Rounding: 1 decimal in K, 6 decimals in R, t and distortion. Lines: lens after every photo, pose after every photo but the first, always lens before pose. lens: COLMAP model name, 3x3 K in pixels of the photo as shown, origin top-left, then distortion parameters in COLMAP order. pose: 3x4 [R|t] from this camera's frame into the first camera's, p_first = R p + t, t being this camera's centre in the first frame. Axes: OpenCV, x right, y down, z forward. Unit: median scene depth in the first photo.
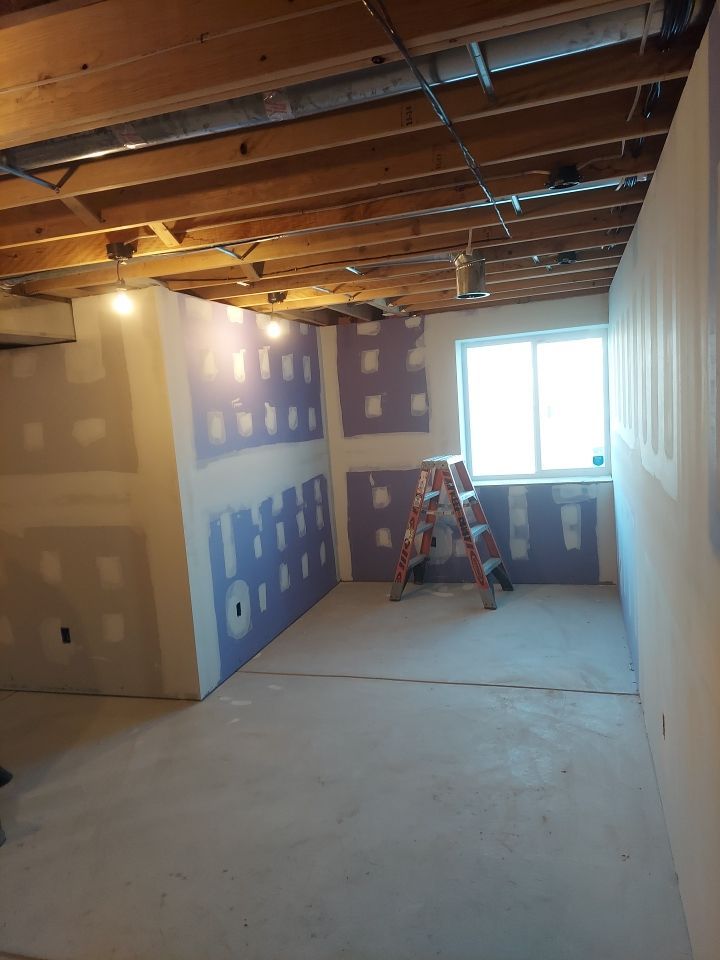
lens RADIAL K [[682.8, 0, 360.0], [0, 682.8, 480.0], [0, 0, 1]] dist [0.077772, 0.000500]
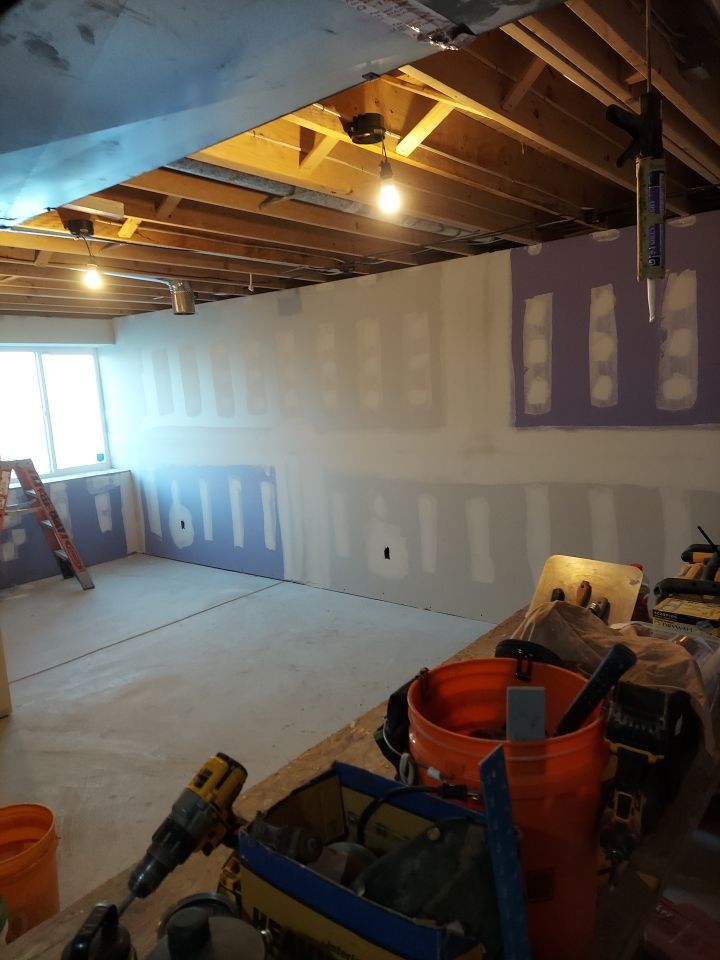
lens RADIAL K [[682.8, 0, 360.0], [0, 682.8, 480.0], [0, 0, 1]] dist [0.077772, 0.000500]
pose [[0.370559, -0.080781, 0.925289, -0.620216], [0.134586, 0.990367, 0.032564, 0.033465], [-0.919006, 0.112464, 0.377861, 0.142169]]
